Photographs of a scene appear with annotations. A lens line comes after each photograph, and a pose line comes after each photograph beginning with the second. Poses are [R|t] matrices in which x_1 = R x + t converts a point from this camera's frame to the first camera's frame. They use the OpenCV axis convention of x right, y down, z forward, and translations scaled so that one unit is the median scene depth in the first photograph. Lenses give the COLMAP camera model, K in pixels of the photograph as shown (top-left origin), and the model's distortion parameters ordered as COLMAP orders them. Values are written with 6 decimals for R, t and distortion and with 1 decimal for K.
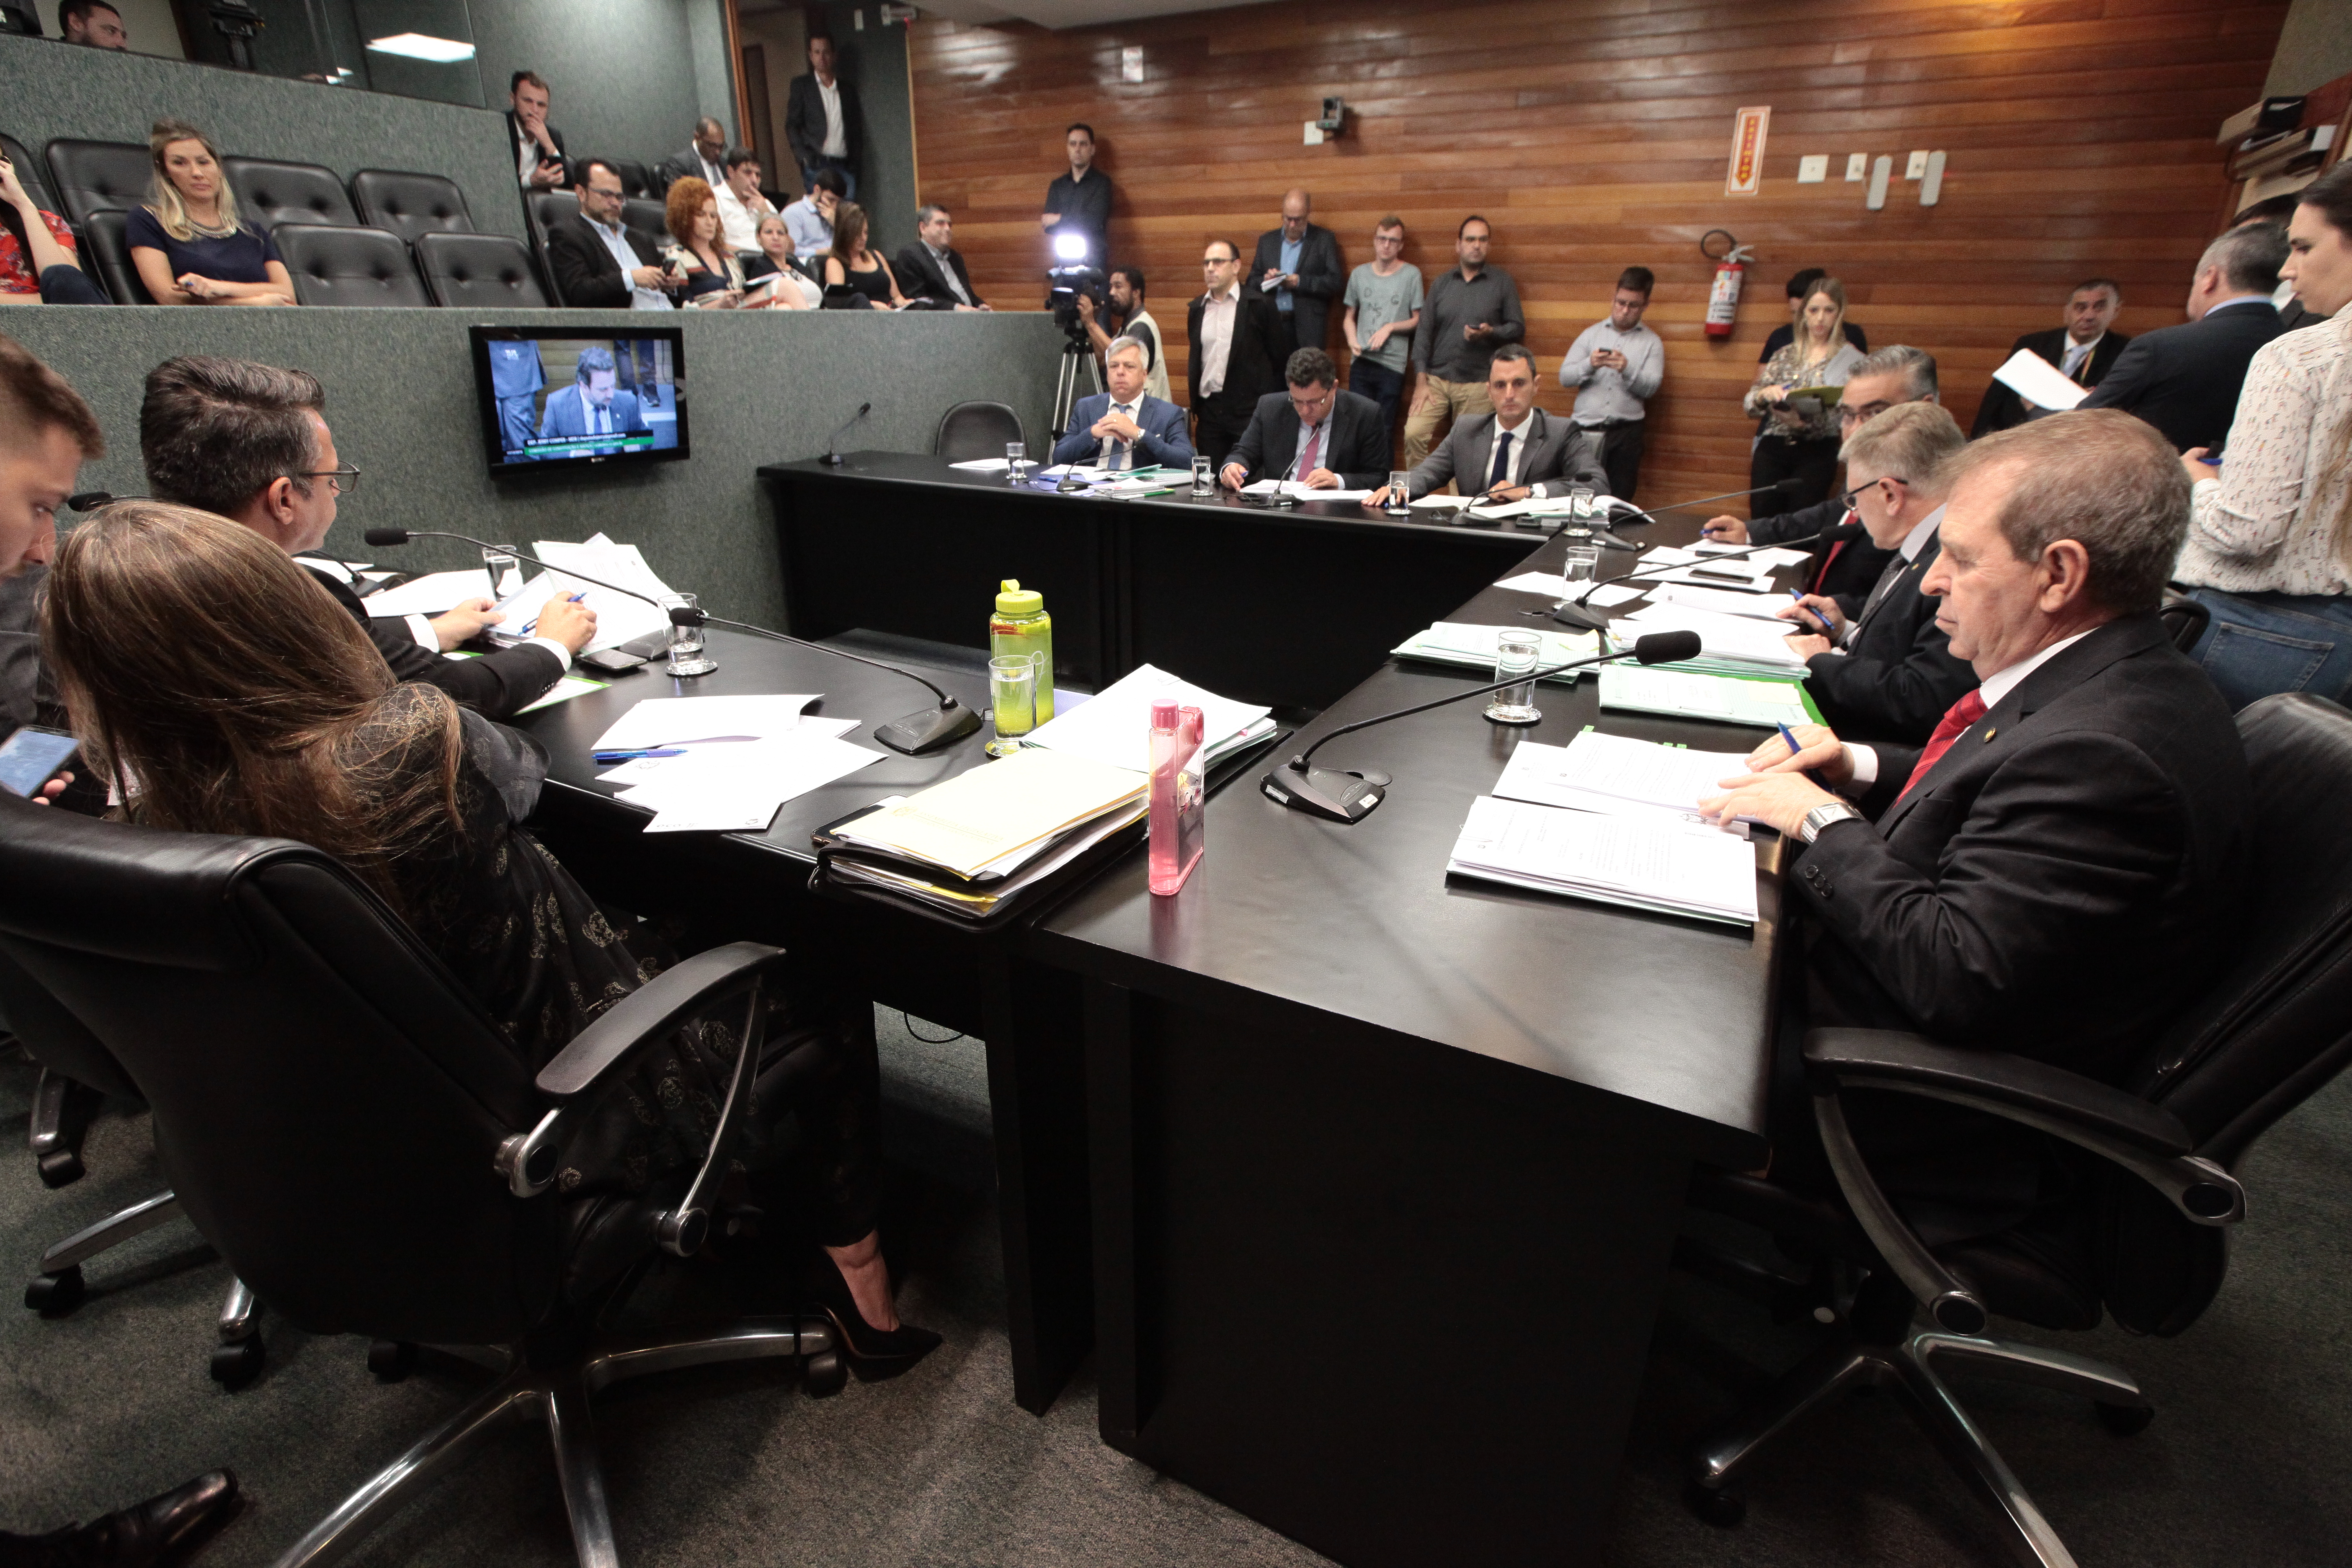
lens RADIAL K [[1086.0, 0, 1191.2], [0, 1086.0, 791.2], [0, 0, 1]] dist [-0.043182, 0.010692]
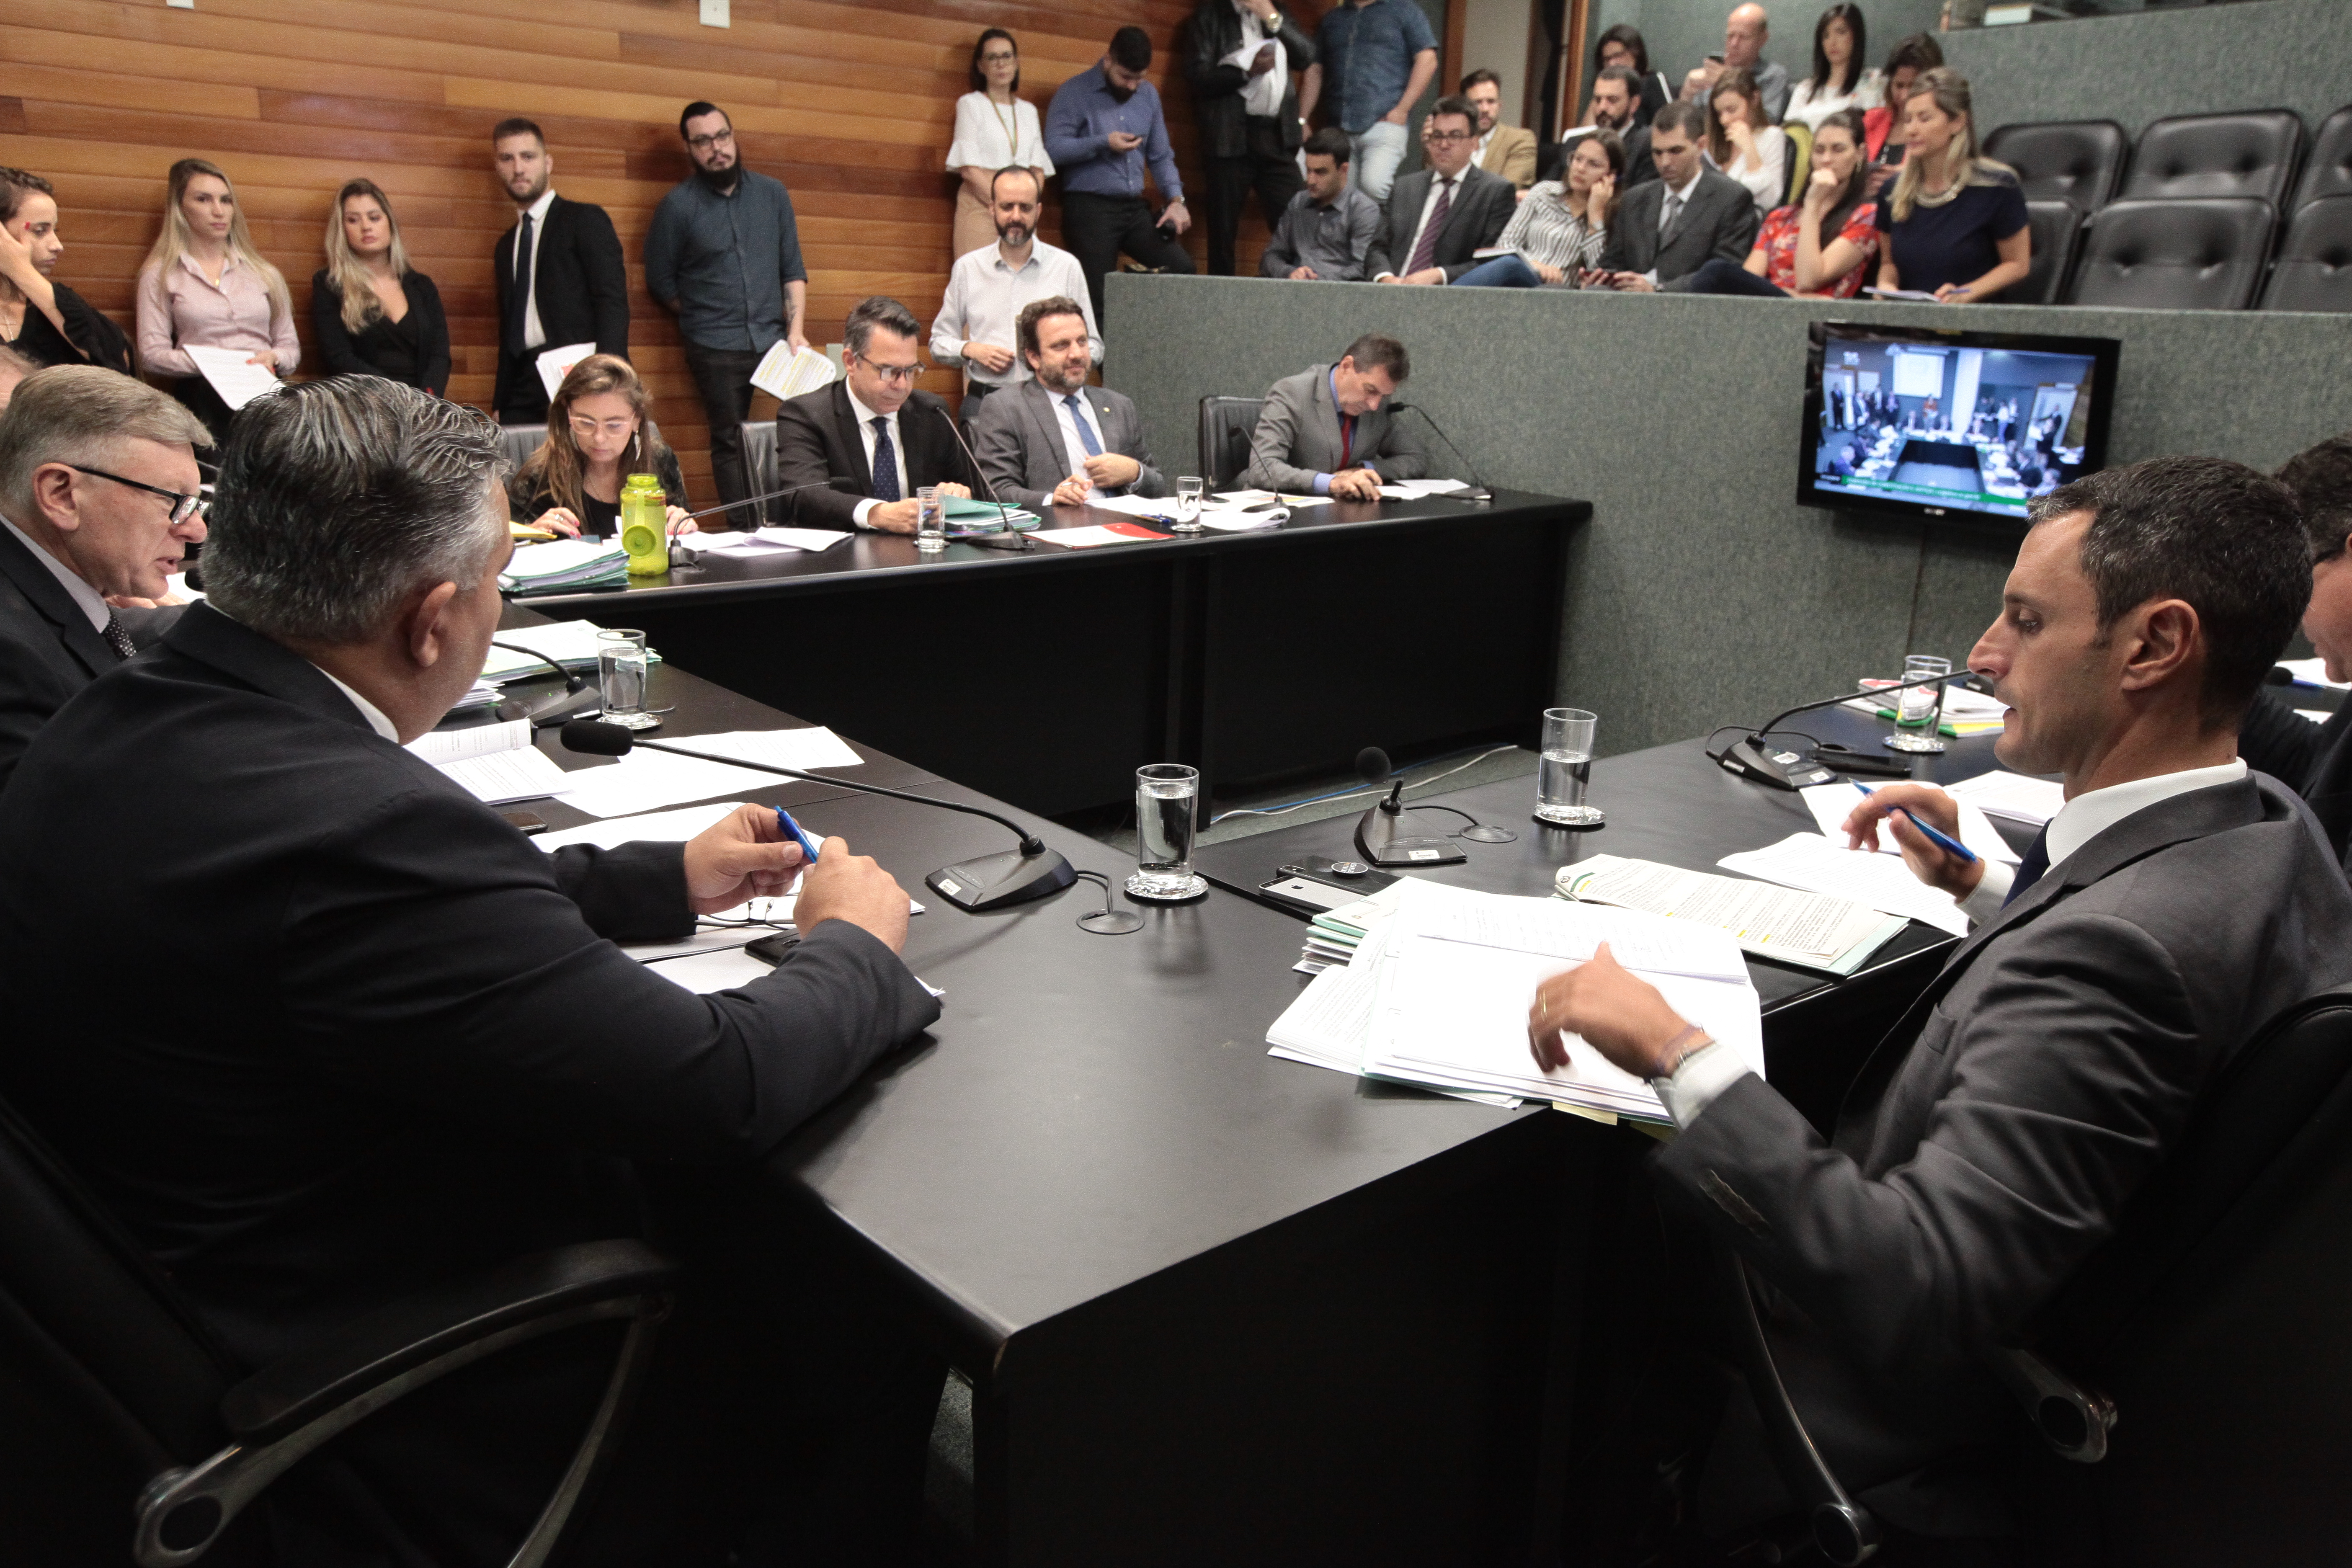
lens RADIAL K [[1805.2, 0, 1176.0], [0, 1805.2, 784.0], [0, 0, 1]] dist [-0.054193, 0.106808]
pose [[-0.375845, 0.232131, -0.897137, 0.697024], [-0.399415, 0.832996, 0.382865, -0.396201], [0.836187, 0.502228, -0.220360, 0.895012]]
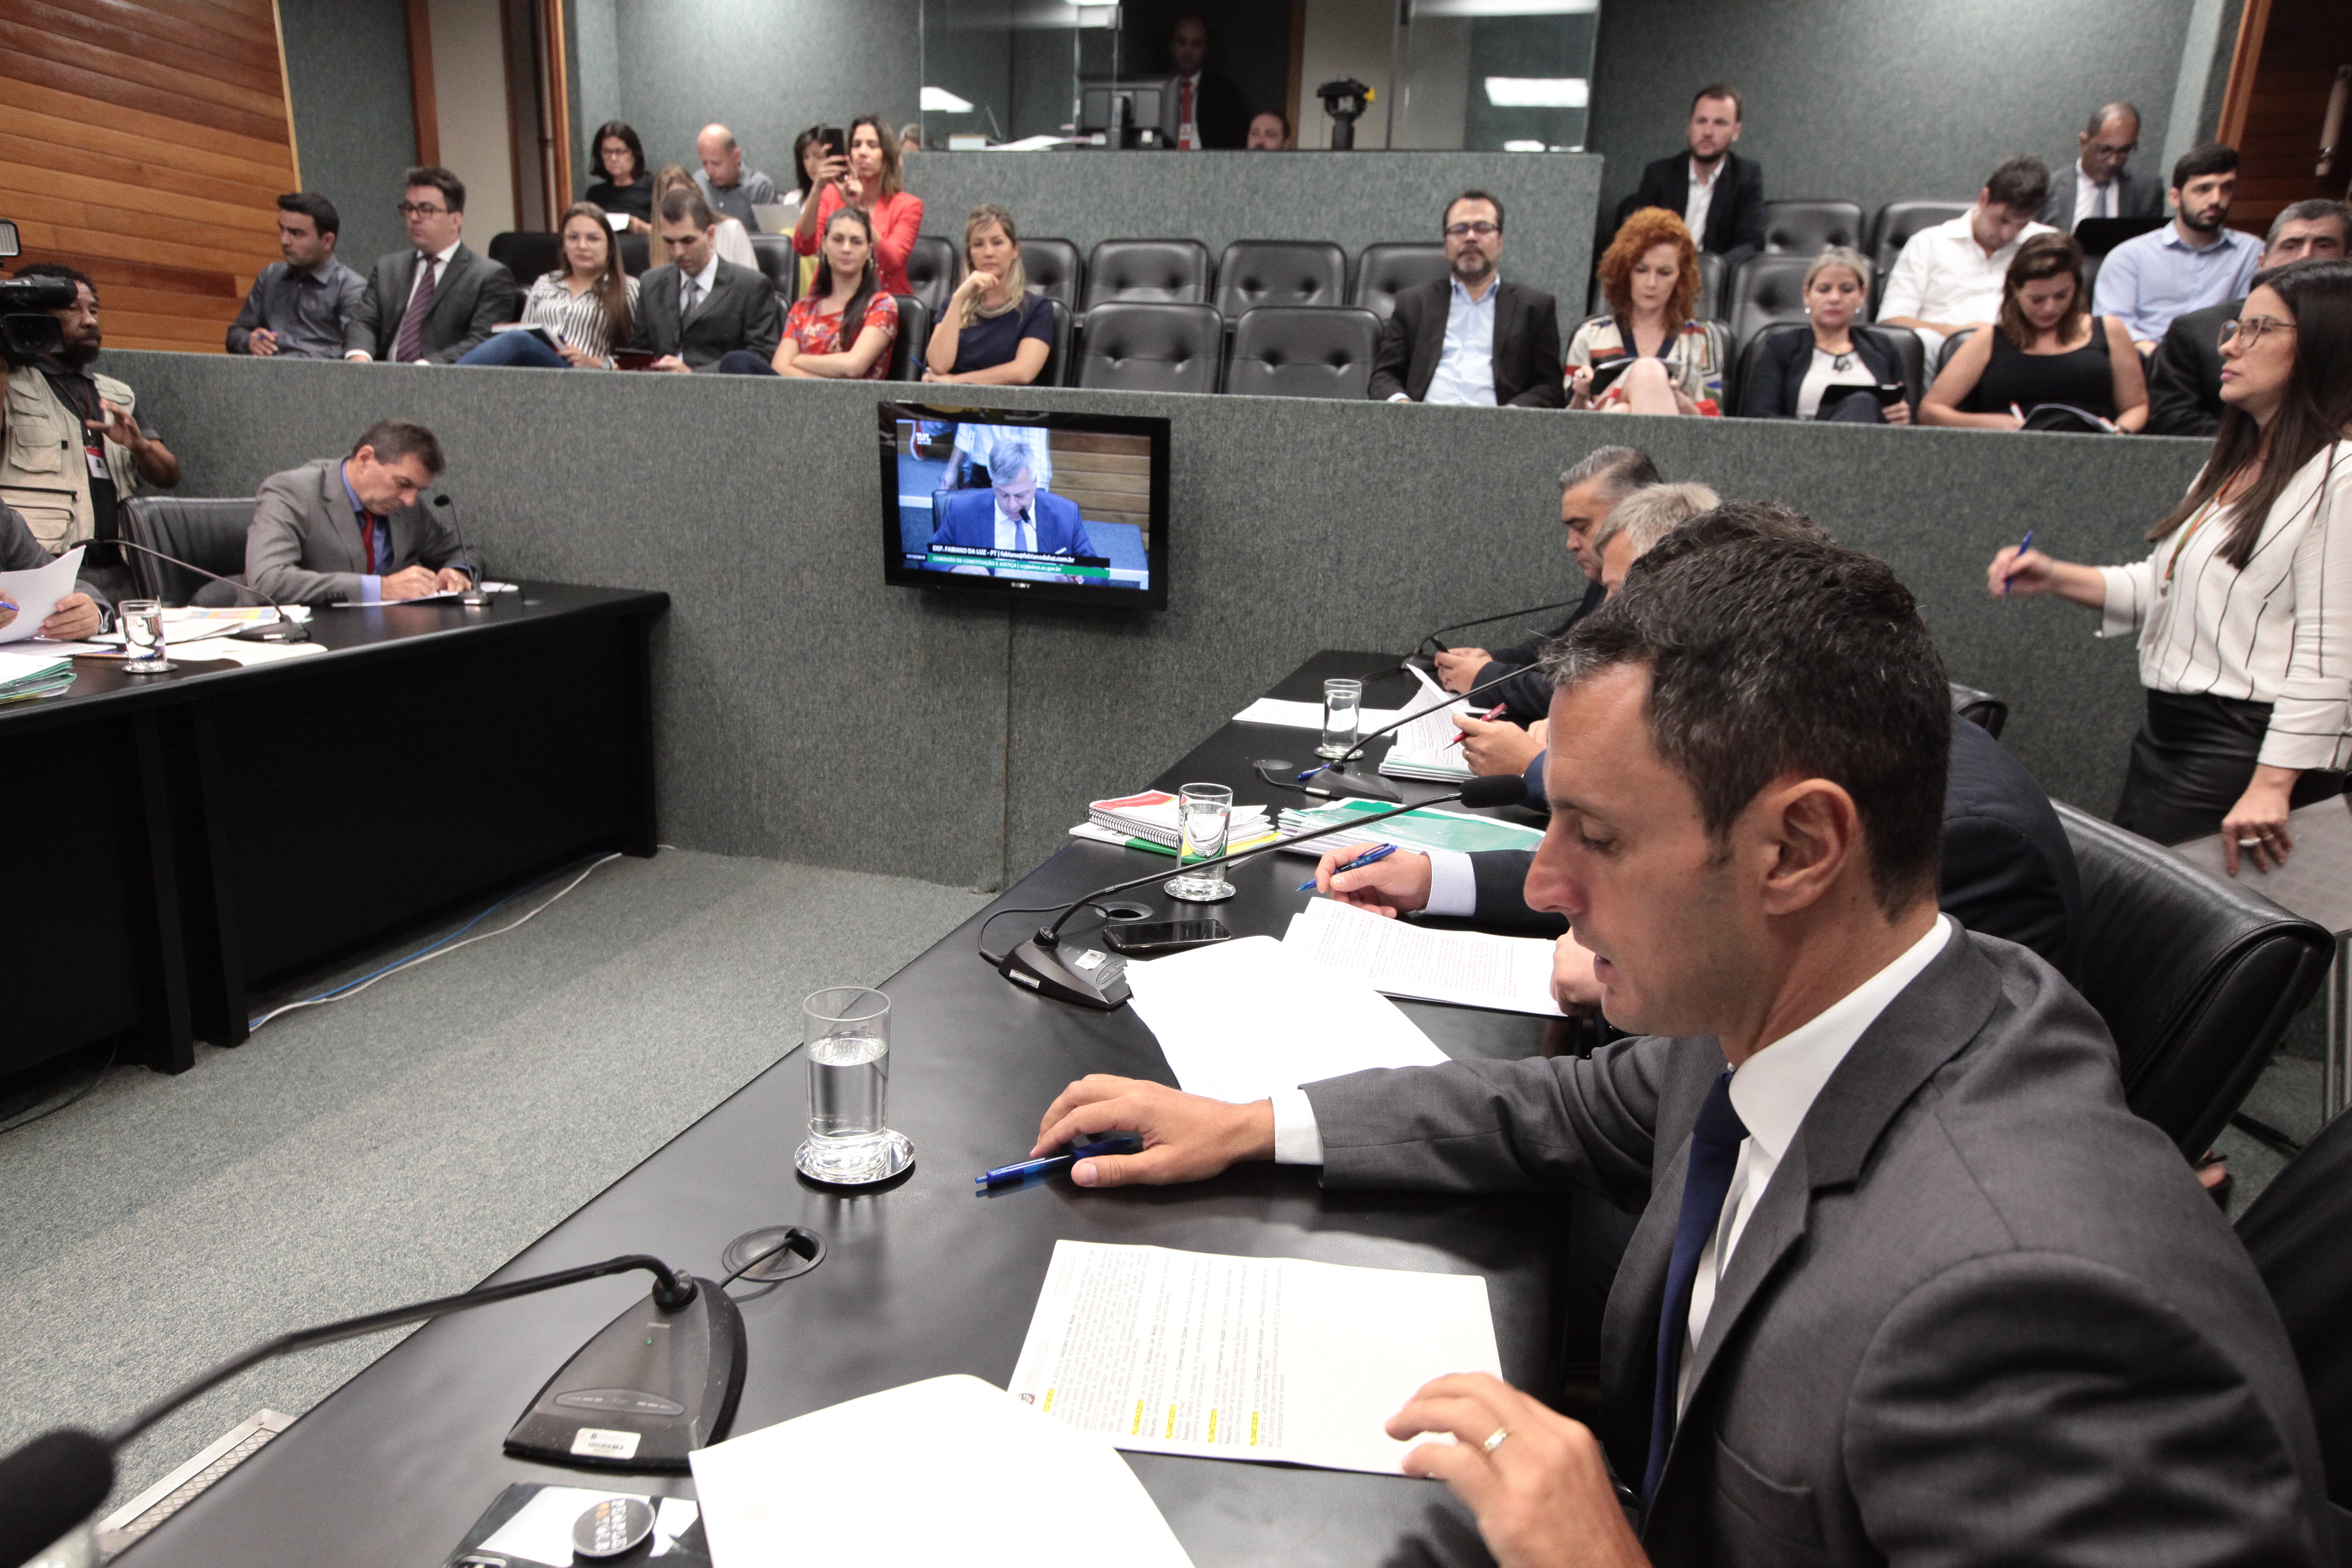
lens RADIAL K [[1455.7, 0, 1189.0], [0, 1455.7, 783.0], [0, 0, 1]] dist [-0.039656, 0.040592]
pose [[0.219434, 0.237553, -0.946265, 0.417281], [-0.426628, 0.895620, 0.125906, -0.348456], [0.877403, 0.376075, 0.297877, 0.821964]]
